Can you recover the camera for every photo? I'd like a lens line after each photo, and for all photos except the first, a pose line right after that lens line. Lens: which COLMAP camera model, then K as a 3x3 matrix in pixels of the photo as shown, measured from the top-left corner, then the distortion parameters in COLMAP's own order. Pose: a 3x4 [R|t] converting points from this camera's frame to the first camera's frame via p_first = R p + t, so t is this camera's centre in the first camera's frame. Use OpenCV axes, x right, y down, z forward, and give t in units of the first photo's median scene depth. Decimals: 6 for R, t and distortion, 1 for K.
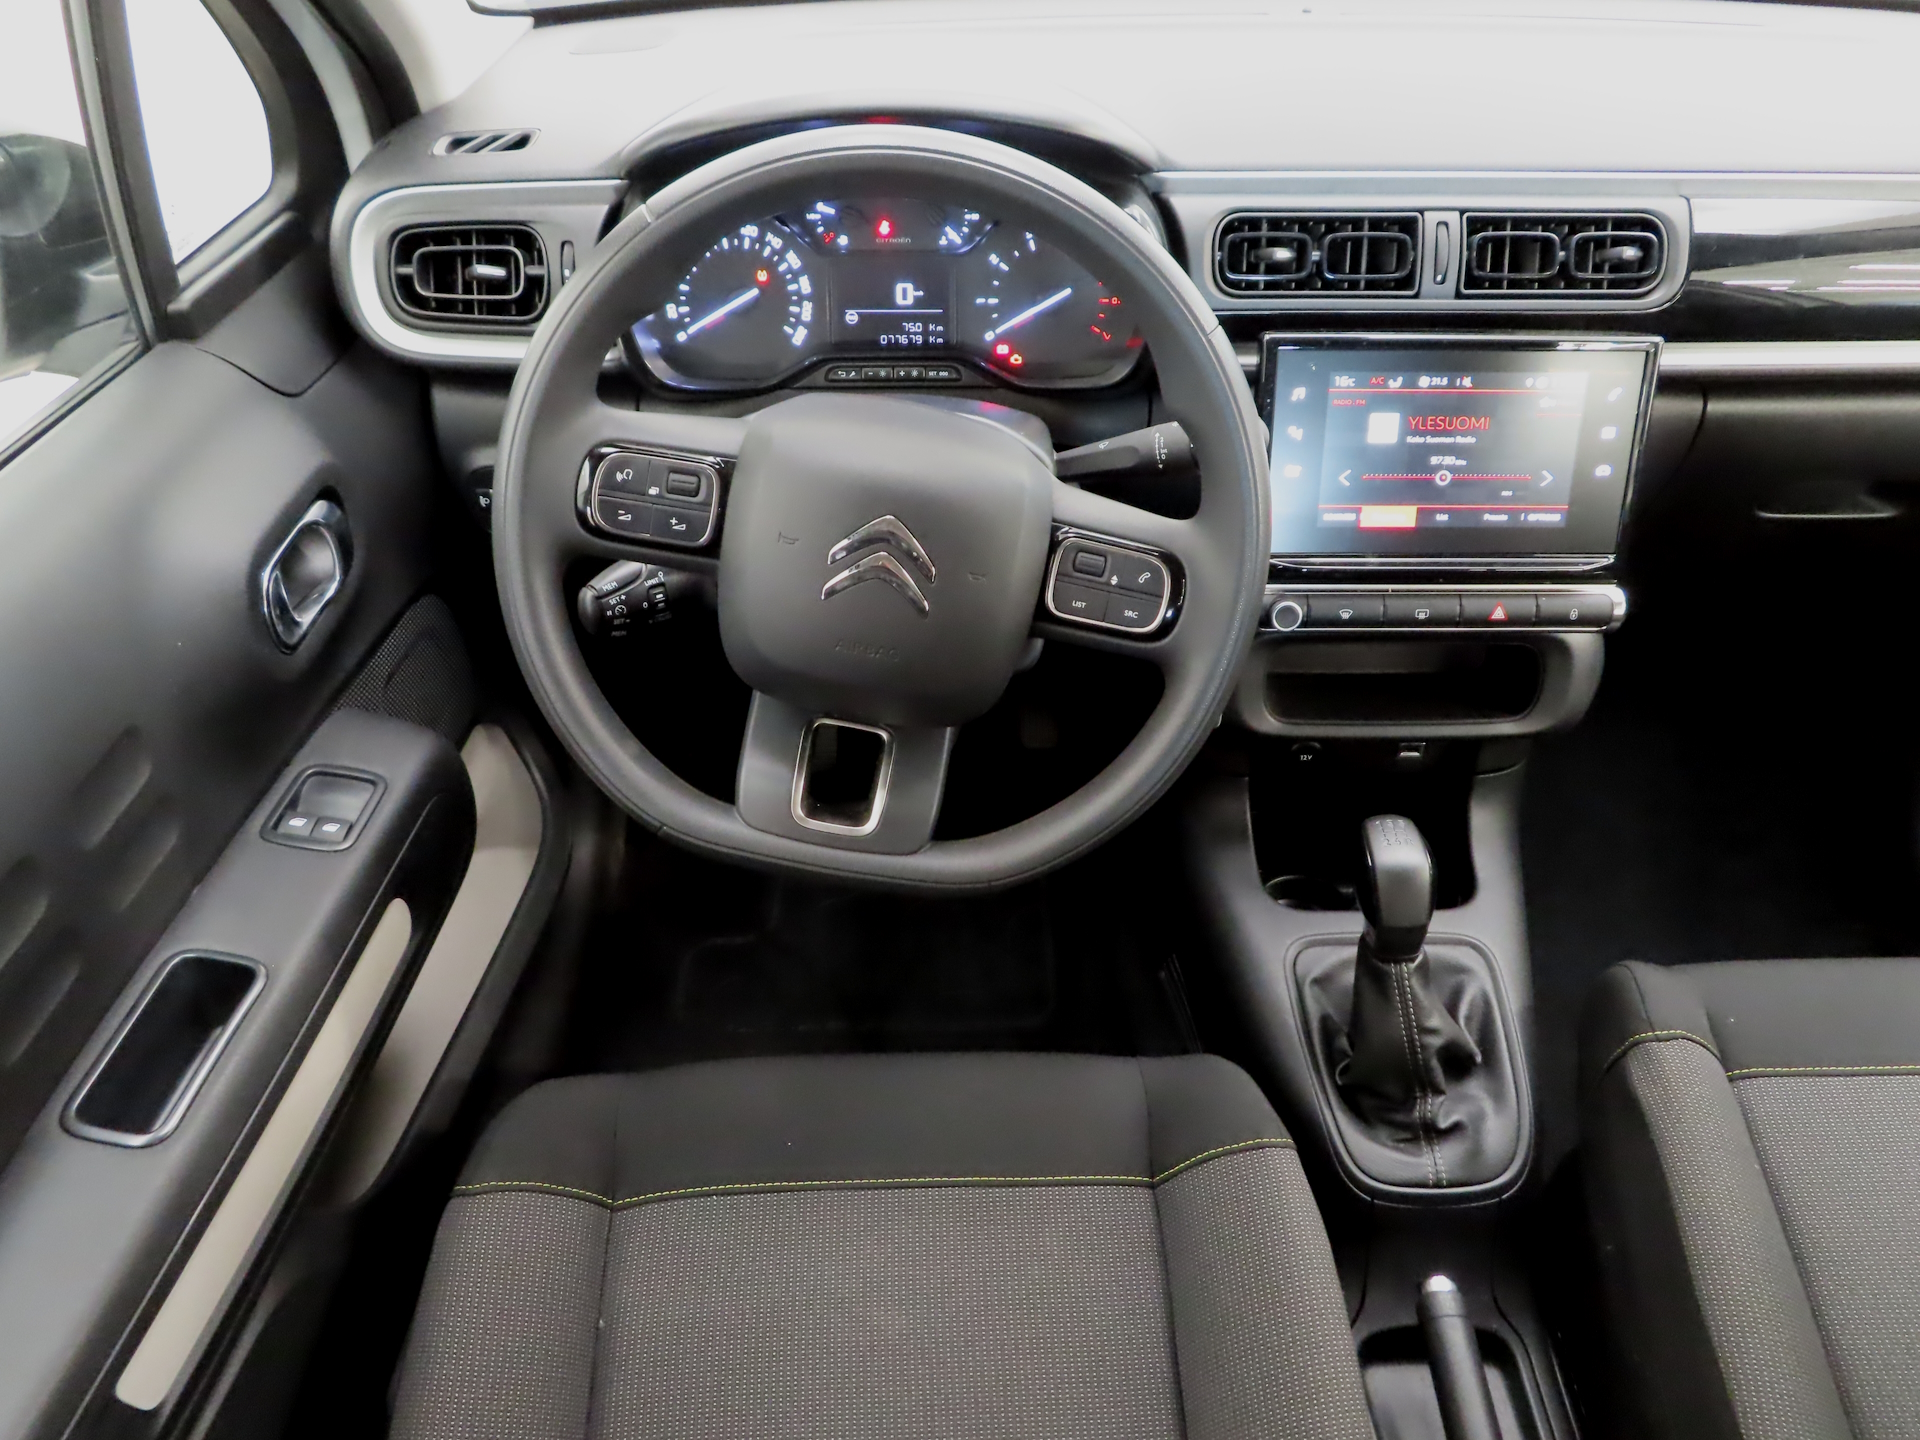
lens RADIAL K [[1367.8, 0, 960.0], [0, 1367.8, 720.0], [0, 0, 1]] dist [-0.011371, 0.006256]
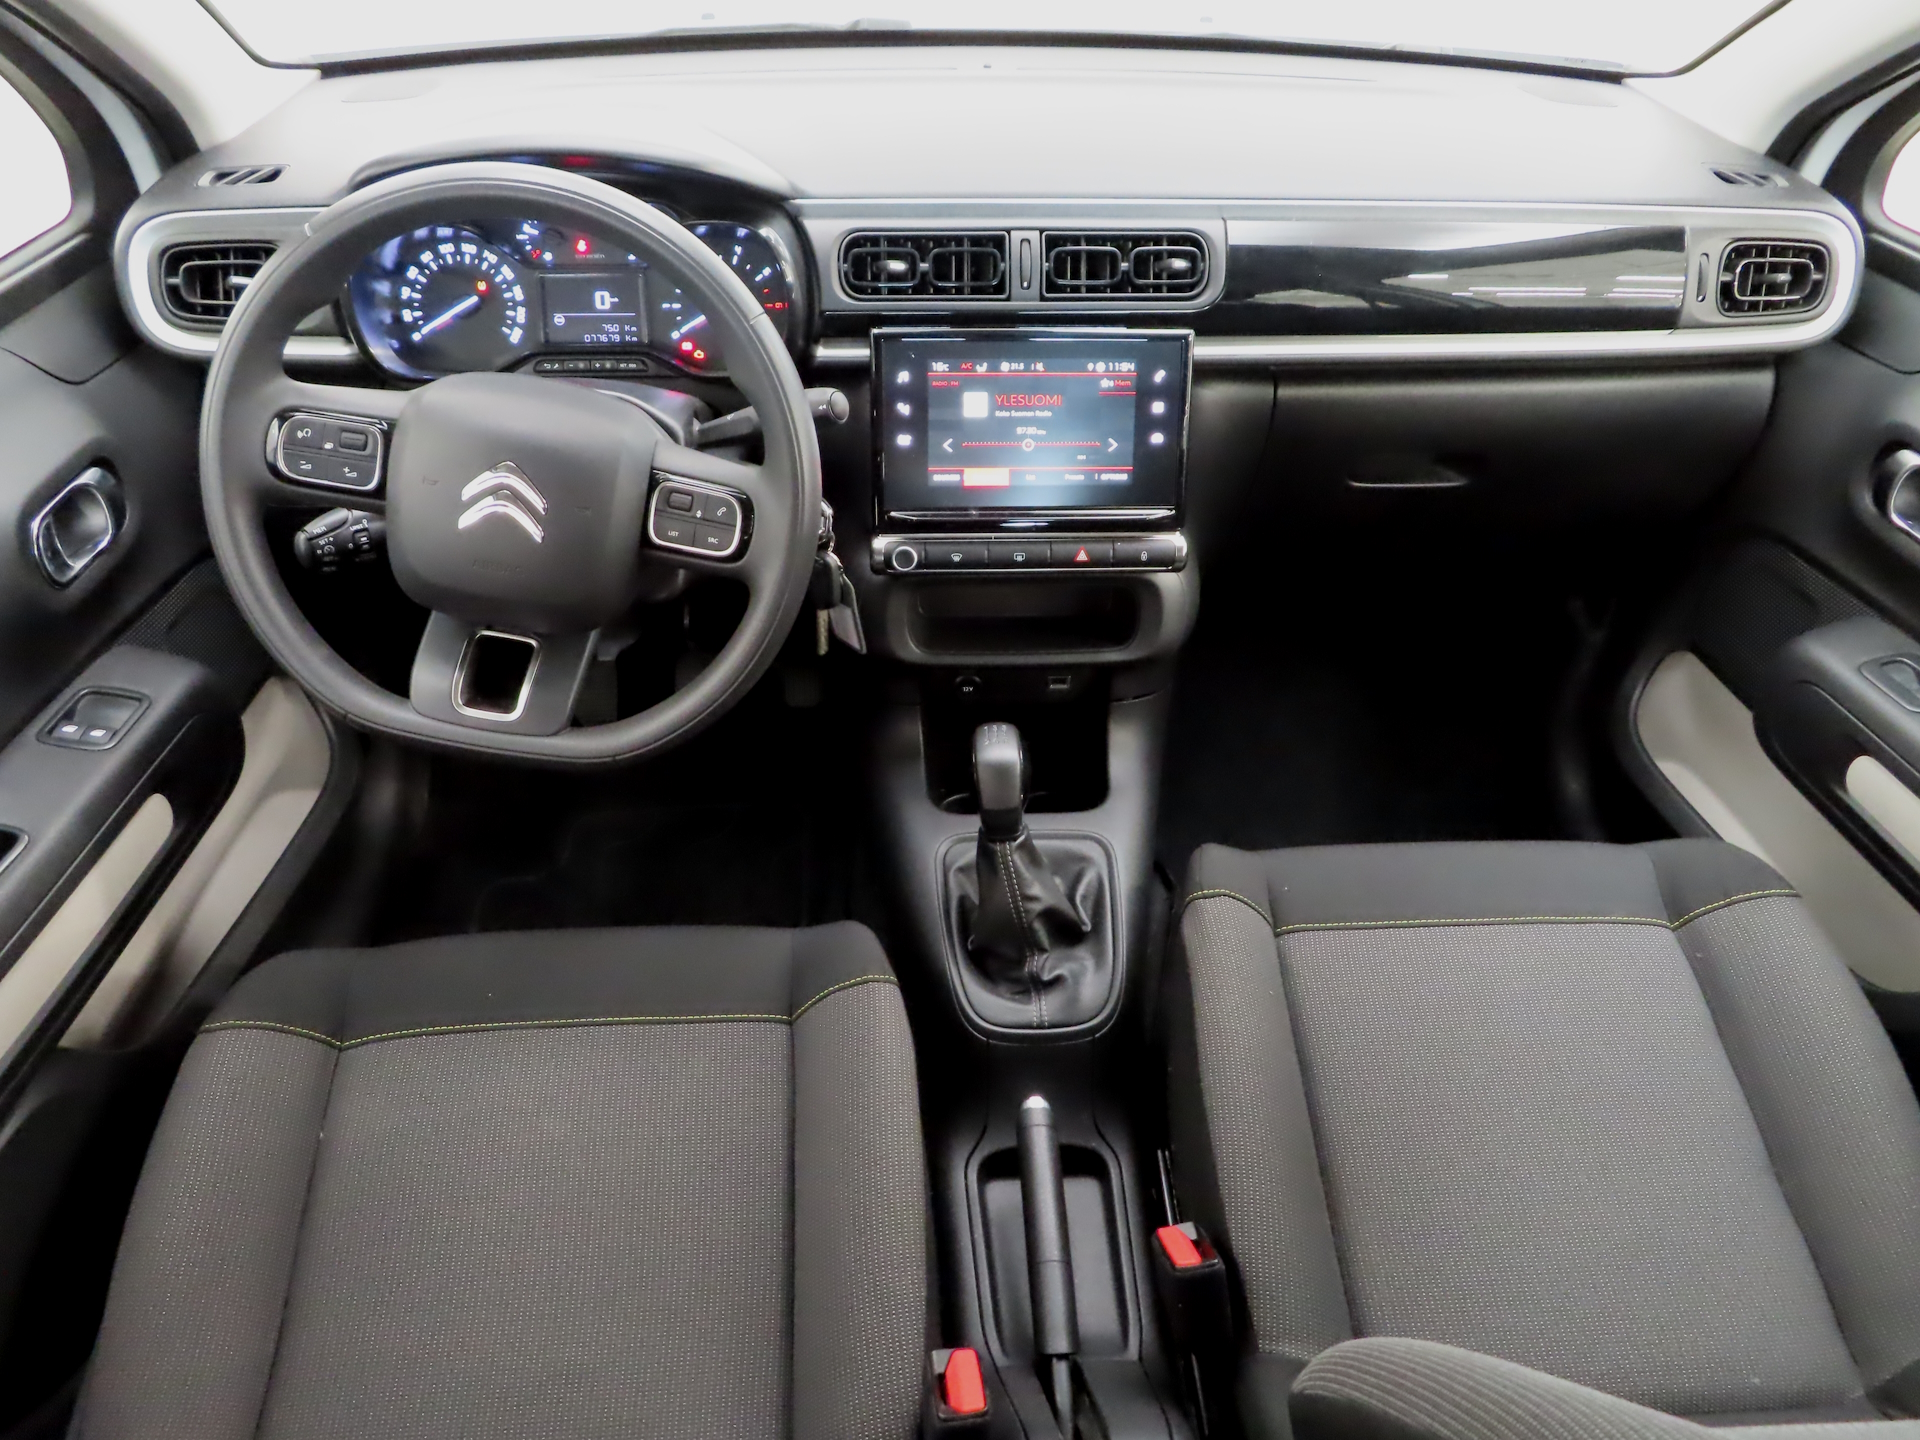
lens RADIAL K [[1367.8, 0, 960.0], [0, 1367.8, 720.0], [0, 0, 1]] dist [-0.011371, 0.006256]
pose [[0.999304, -0.013220, 0.034880, 0.242029], [0.014001, 0.999655, -0.022242, 0.095522], [-0.034574, 0.022715, 0.999144, -0.220570]]
